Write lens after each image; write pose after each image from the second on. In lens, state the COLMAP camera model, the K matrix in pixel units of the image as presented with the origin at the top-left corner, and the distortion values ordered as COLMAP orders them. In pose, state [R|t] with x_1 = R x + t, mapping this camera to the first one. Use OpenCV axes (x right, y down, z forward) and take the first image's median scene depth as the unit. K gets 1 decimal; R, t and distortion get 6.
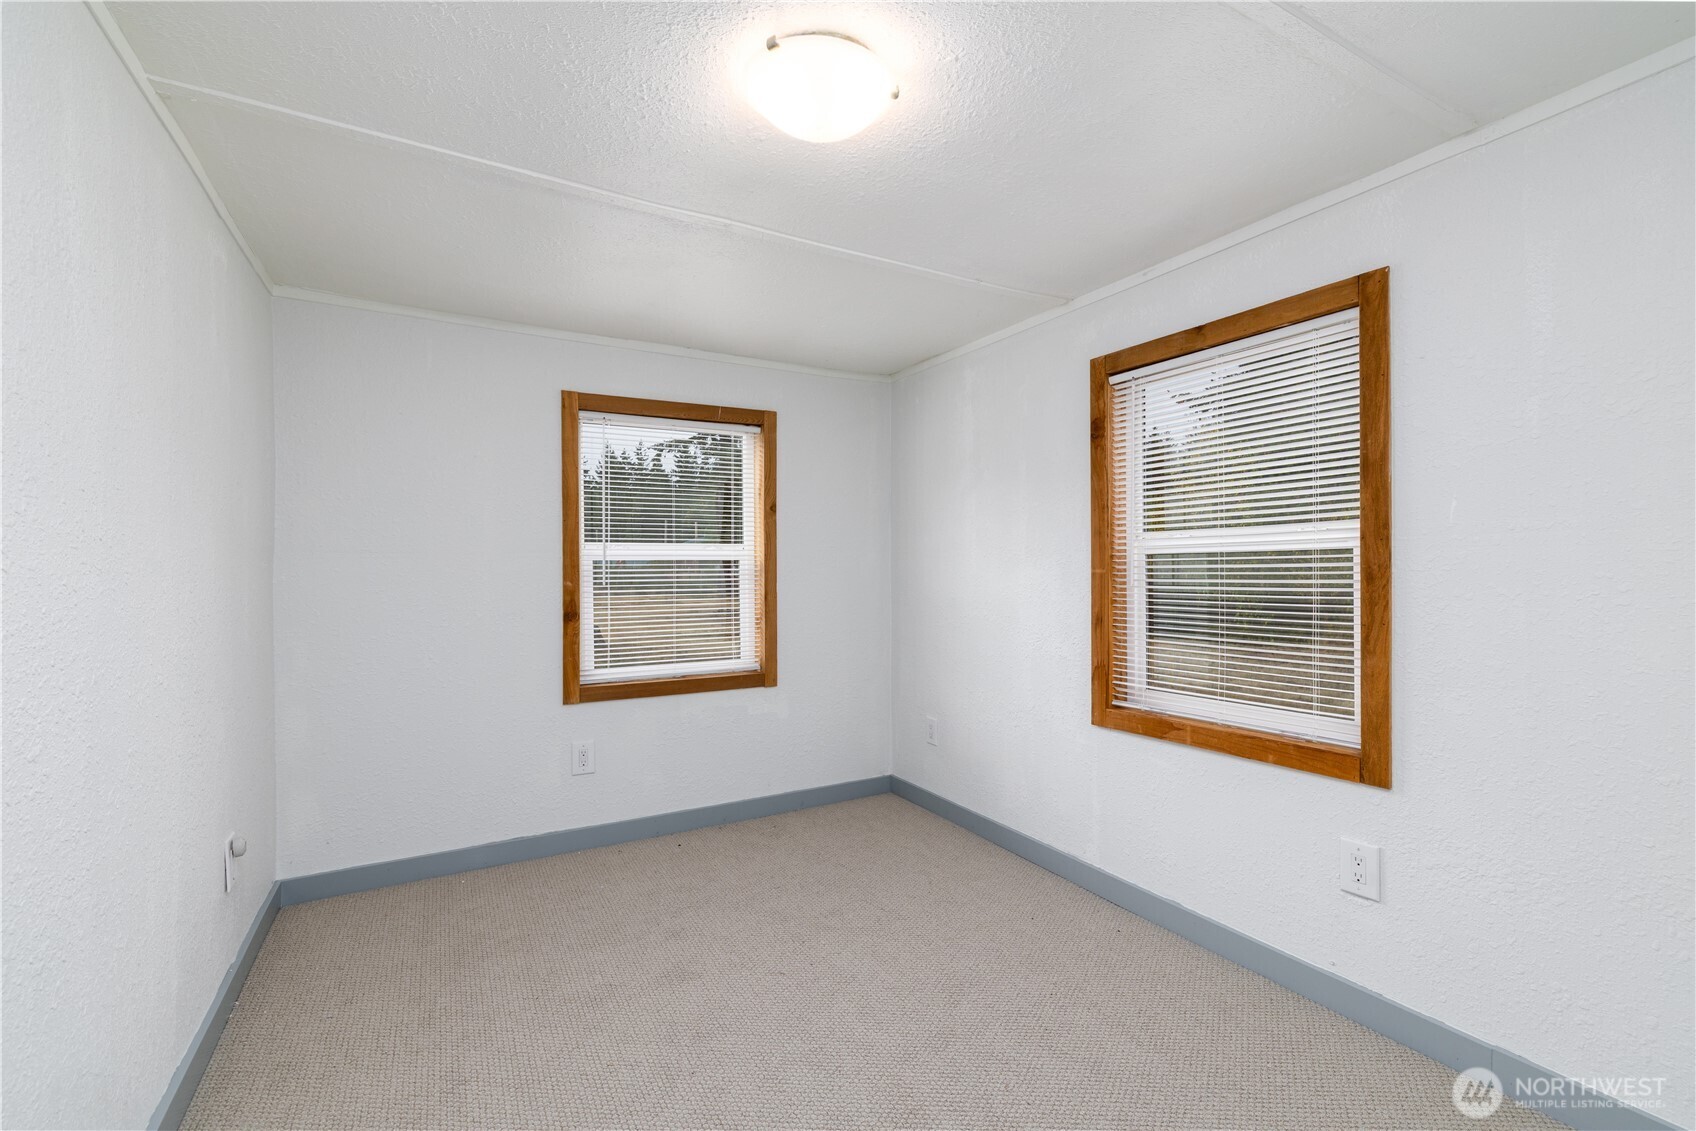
lens RADIAL K [[741.2, 0, 849.1], [0, 741.2, 567.4], [0, 0, 1]] dist [0.000936, -0.000040]
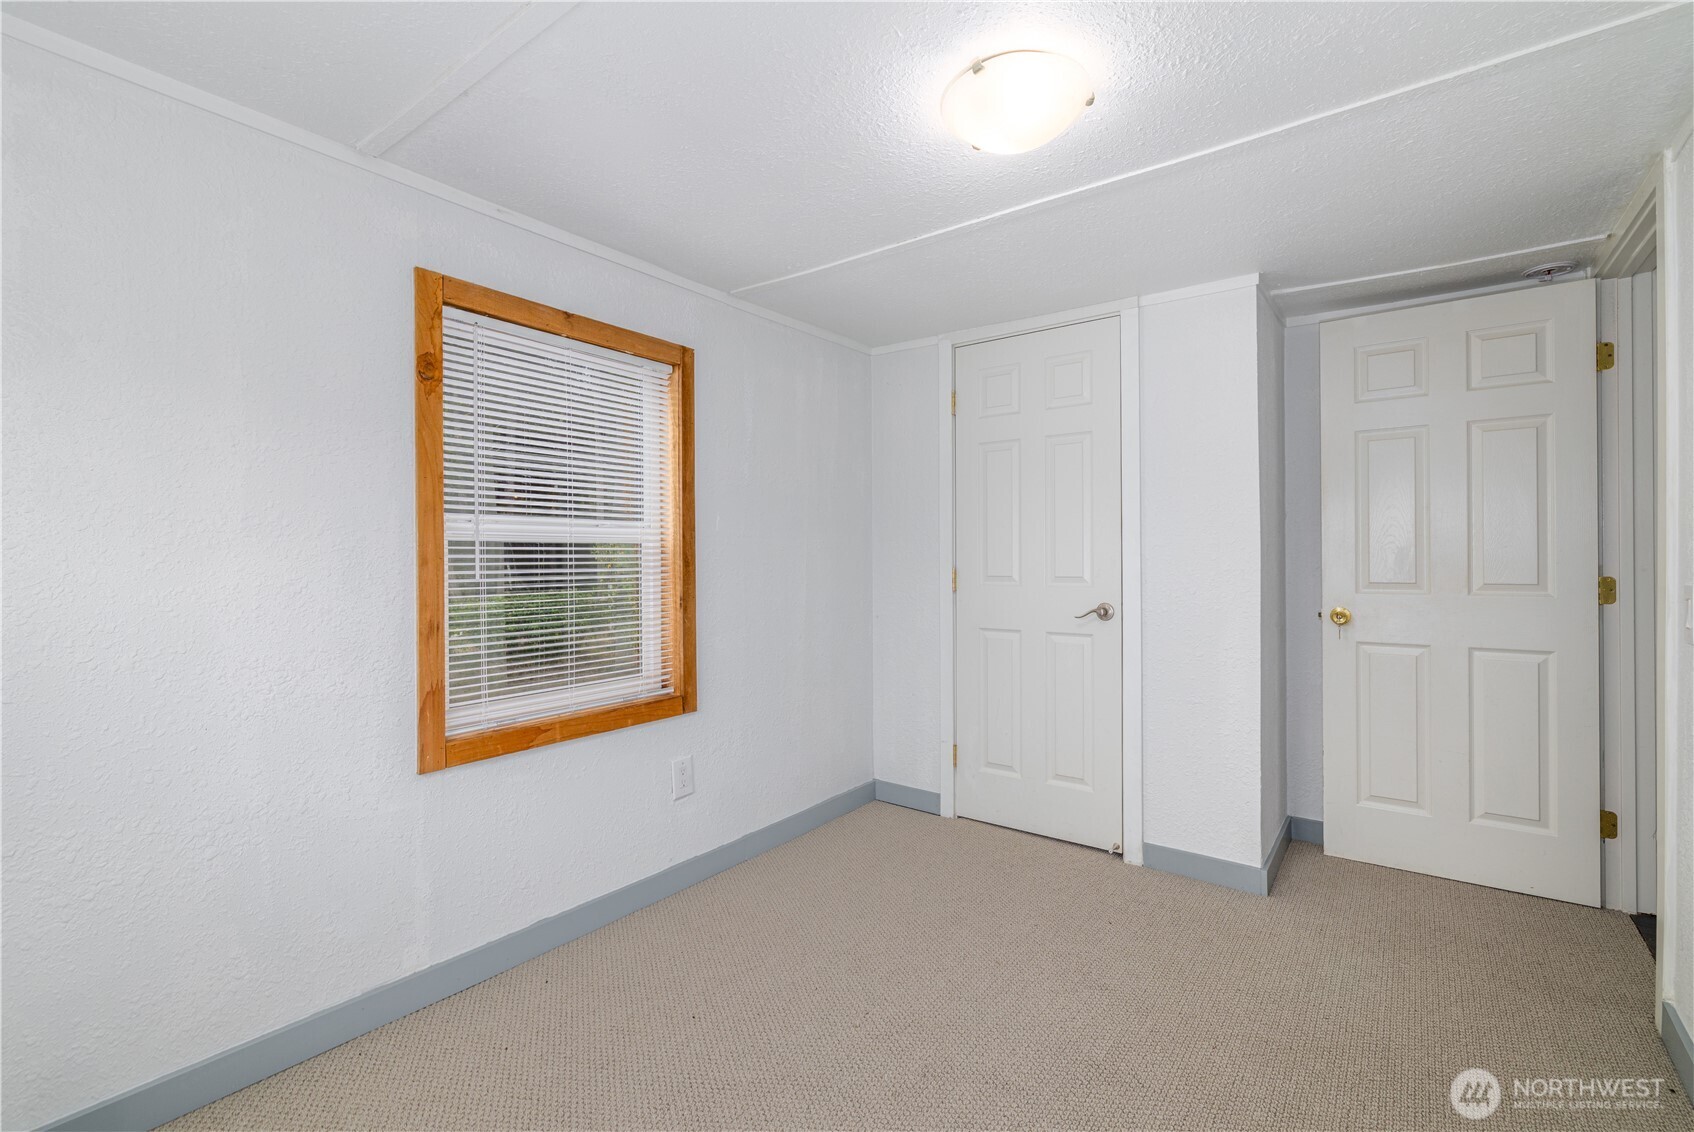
lens RADIAL K [[740.3, 0, 848.5], [0, 740.3, 562.0], [0, 0, 1]] dist [0.000936, -0.000040]
pose [[-0.391065, 0.004381, 0.920352, -0.580361], [0.004737, 0.999985, -0.002747, 0.010996], [-0.920351, 0.003285, -0.391080, 1.046614]]
